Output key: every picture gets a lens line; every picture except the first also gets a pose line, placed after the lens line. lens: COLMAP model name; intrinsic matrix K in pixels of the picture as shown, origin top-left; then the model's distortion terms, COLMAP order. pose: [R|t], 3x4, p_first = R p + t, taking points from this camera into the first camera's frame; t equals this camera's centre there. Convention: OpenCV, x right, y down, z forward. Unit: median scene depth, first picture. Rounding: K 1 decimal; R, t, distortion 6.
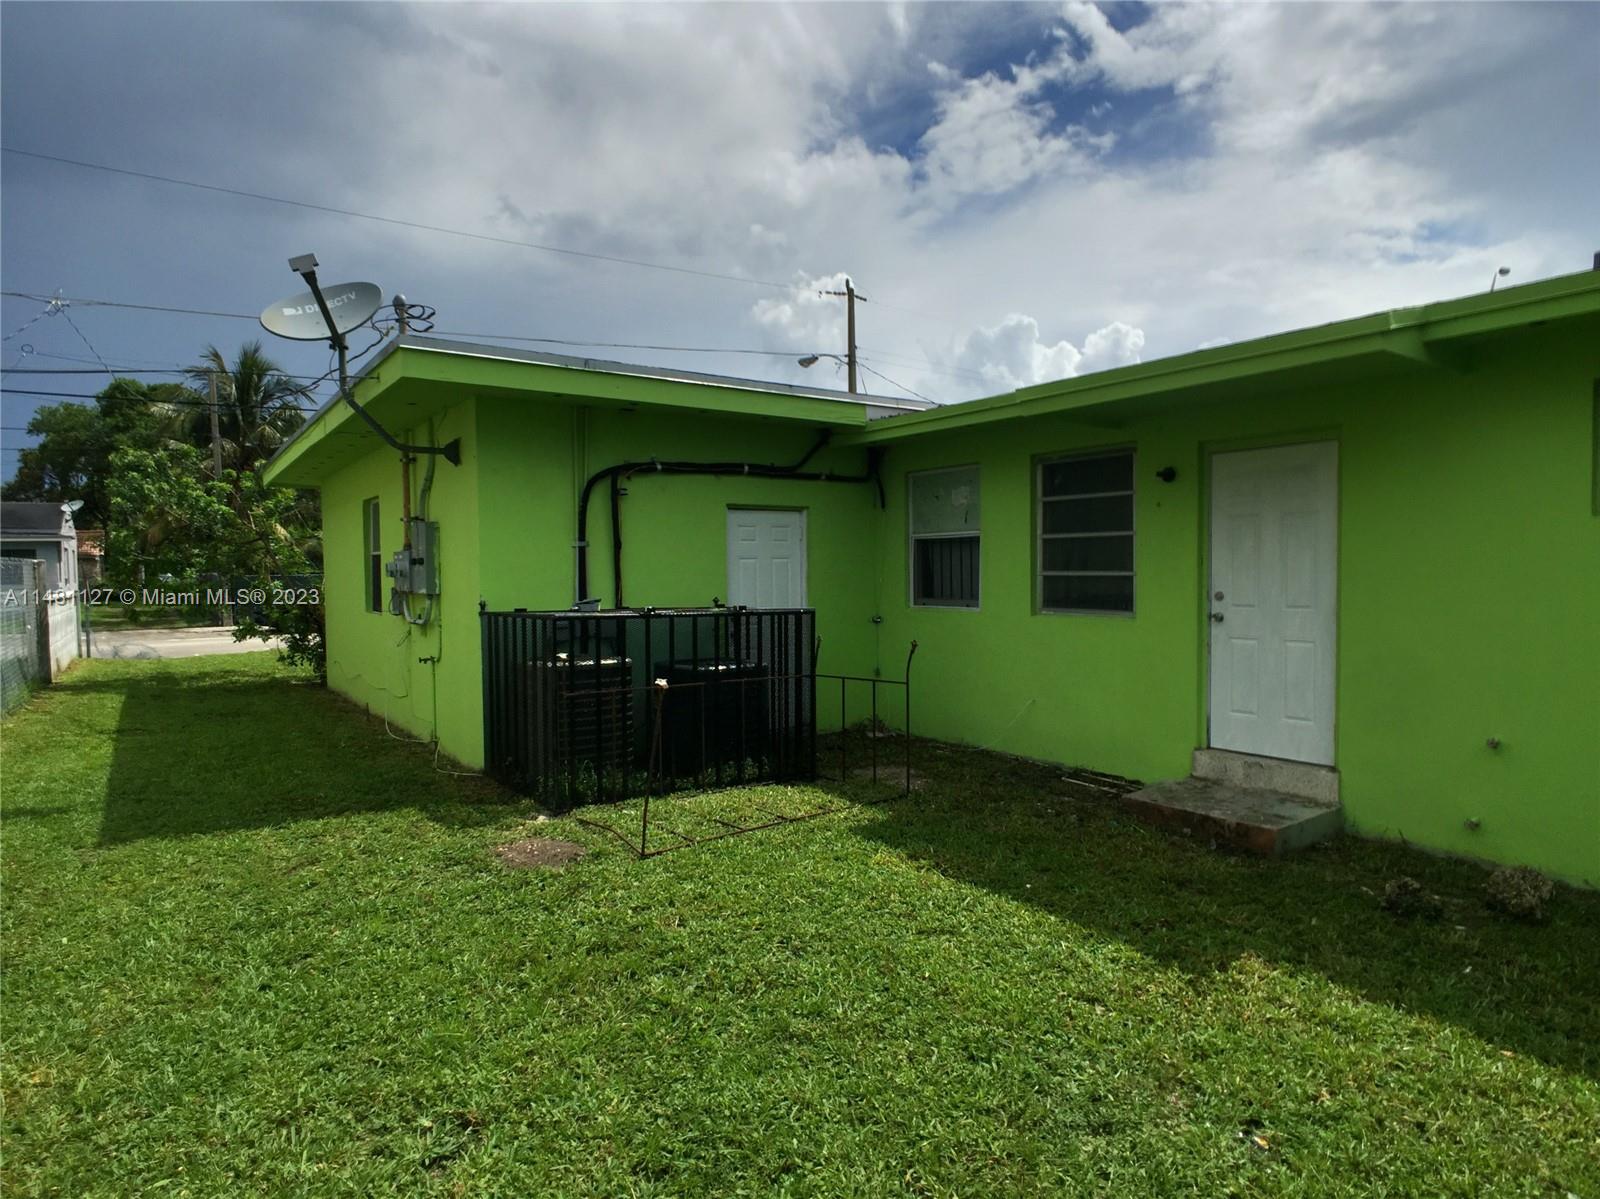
lens RADIAL K [[915.6, 0, 800.0], [0, 915.6, 599.5], [0, 0, 1]] dist [-0.001472, -0.000276]
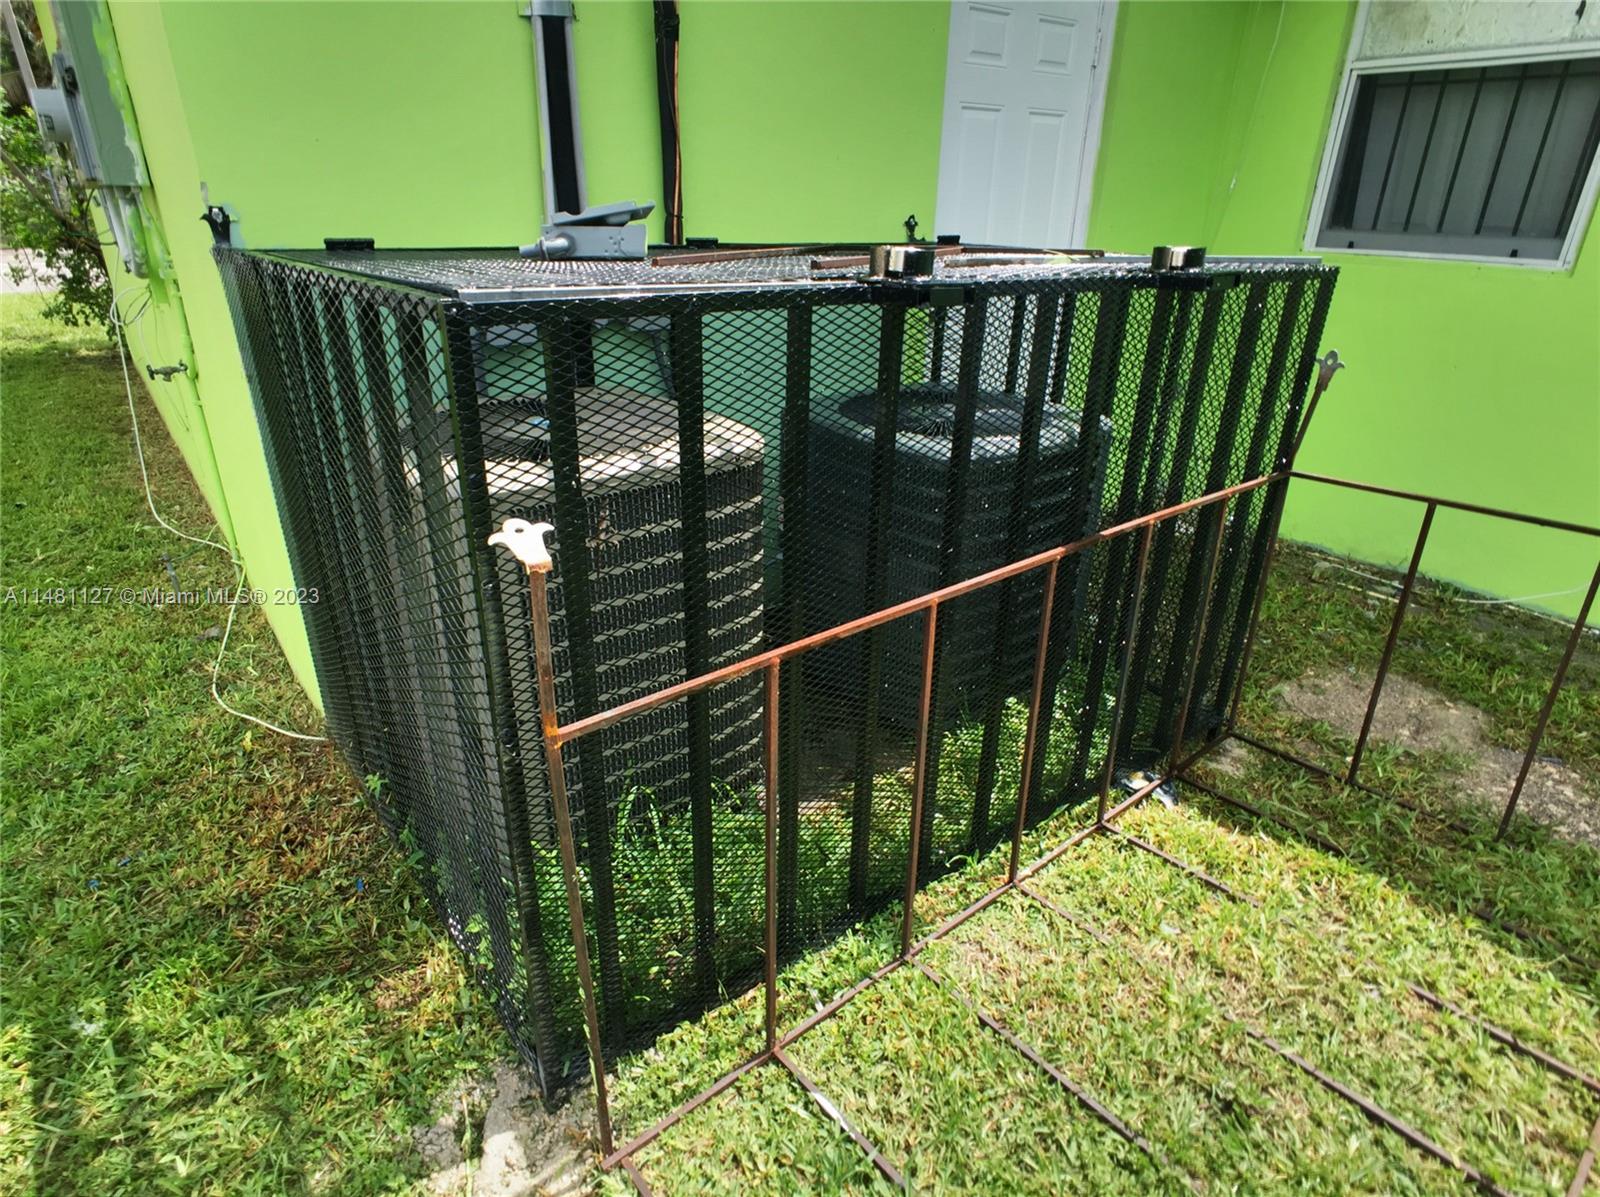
lens RADIAL K [[915.6, 0, 800.0], [0, 915.6, 598.5], [0, 0, 1]] dist [-0.001472, -0.000276]
pose [[0.999440, 0.010091, 0.031895, -0.163356], [-0.021357, 0.926307, 0.376165, 0.003294], [-0.025749, -0.376635, 0.926004, 0.643747]]
